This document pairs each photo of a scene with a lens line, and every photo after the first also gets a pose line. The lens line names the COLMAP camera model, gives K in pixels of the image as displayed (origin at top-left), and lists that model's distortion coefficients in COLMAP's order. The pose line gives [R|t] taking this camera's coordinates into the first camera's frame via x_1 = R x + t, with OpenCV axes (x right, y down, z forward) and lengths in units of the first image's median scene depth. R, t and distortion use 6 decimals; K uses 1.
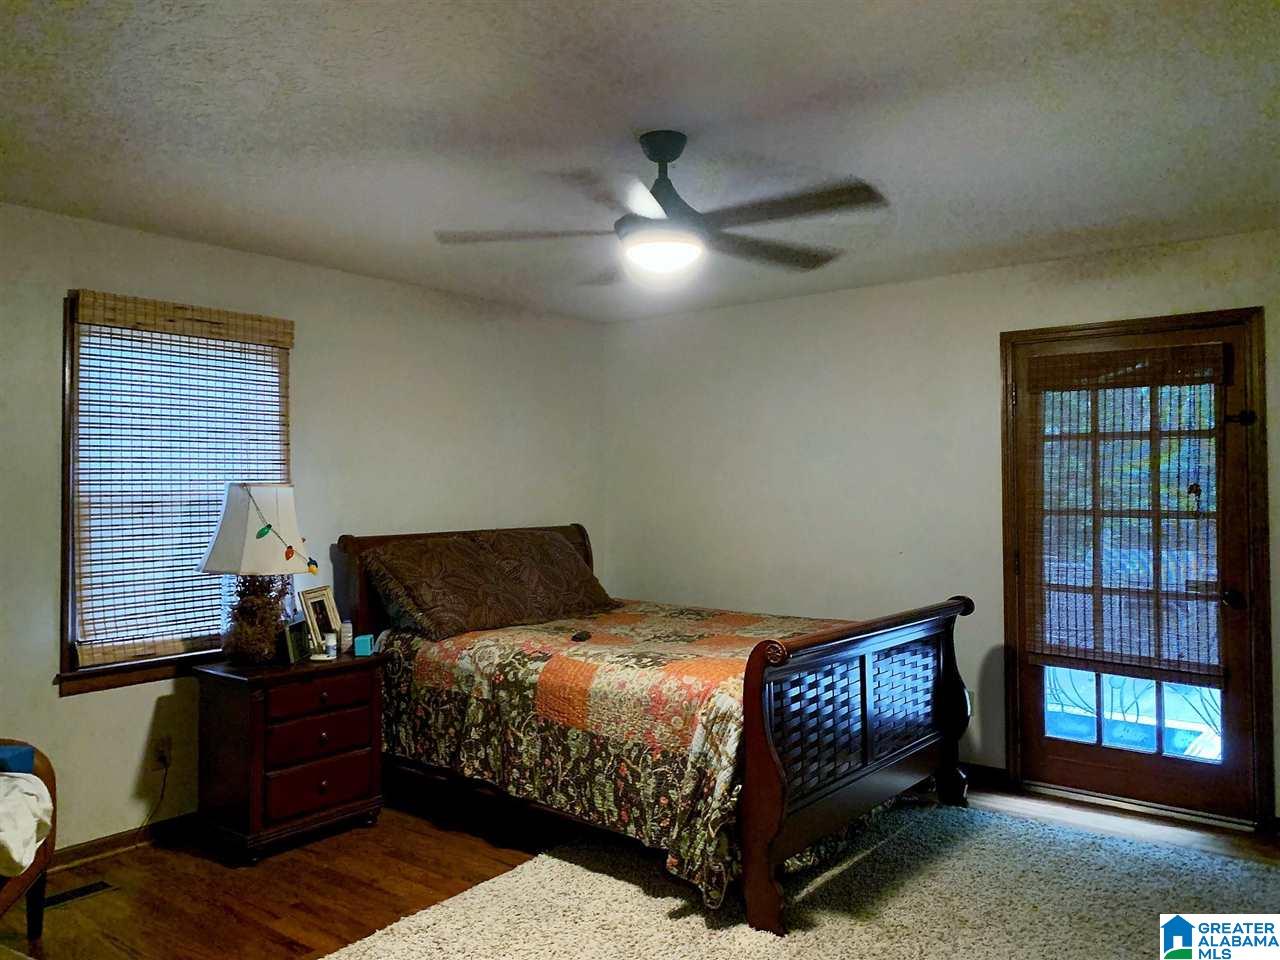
lens RADIAL K [[977.3, 0, 633.5], [0, 977.3, 472.6], [0, 0, 1]] dist [0.003422, -0.001464]
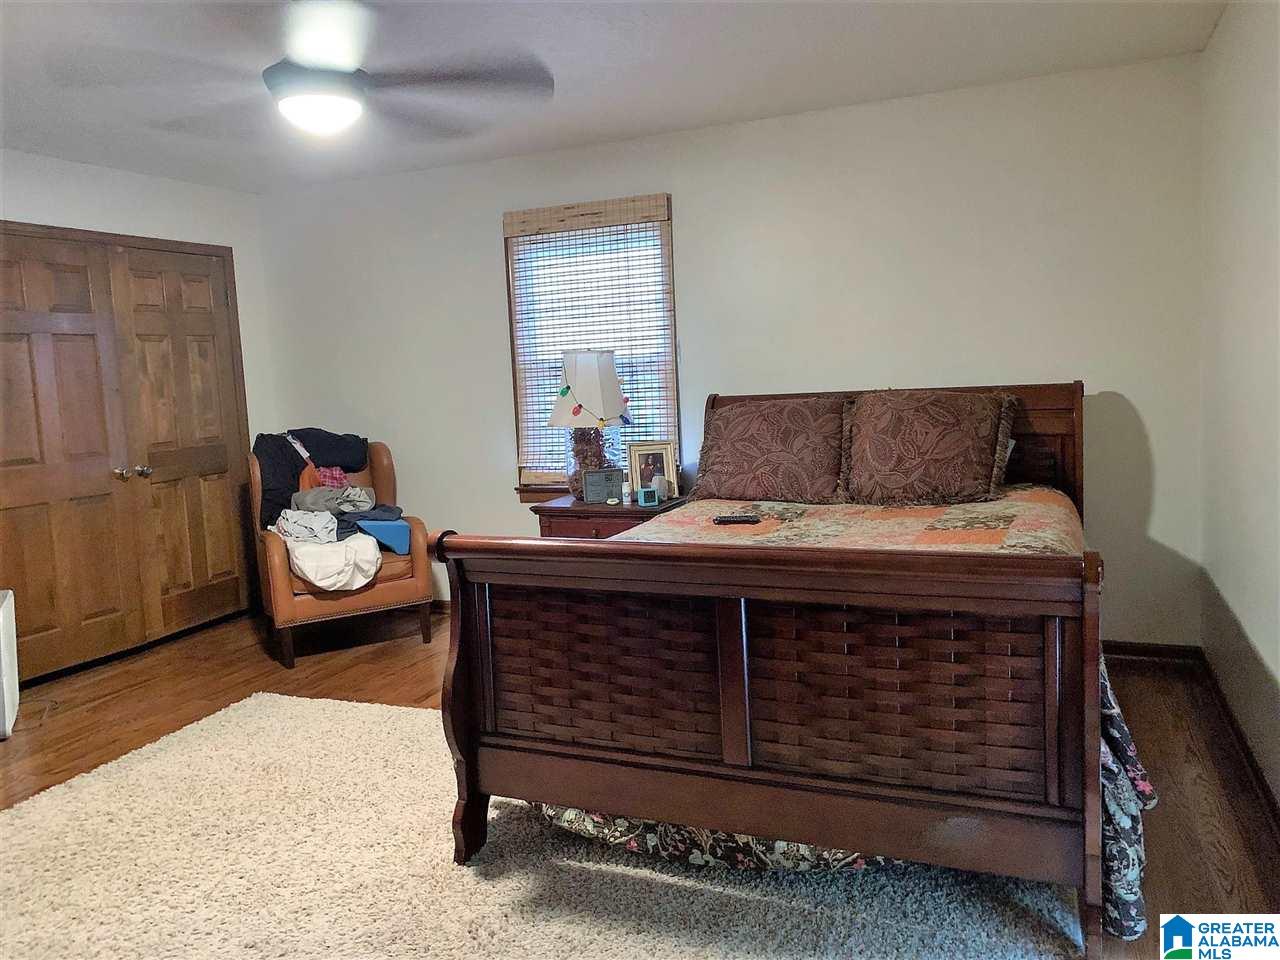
lens RADIAL K [[977.3, 0, 633.5], [0, 977.3, 472.6], [0, 0, 1]] dist [0.003422, -0.001464]
pose [[0.267520, 0.088882, -0.959444, 0.775202], [0.056200, 0.992602, 0.107623, 0.034163], [0.961912, -0.082712, 0.260546, 0.740029]]
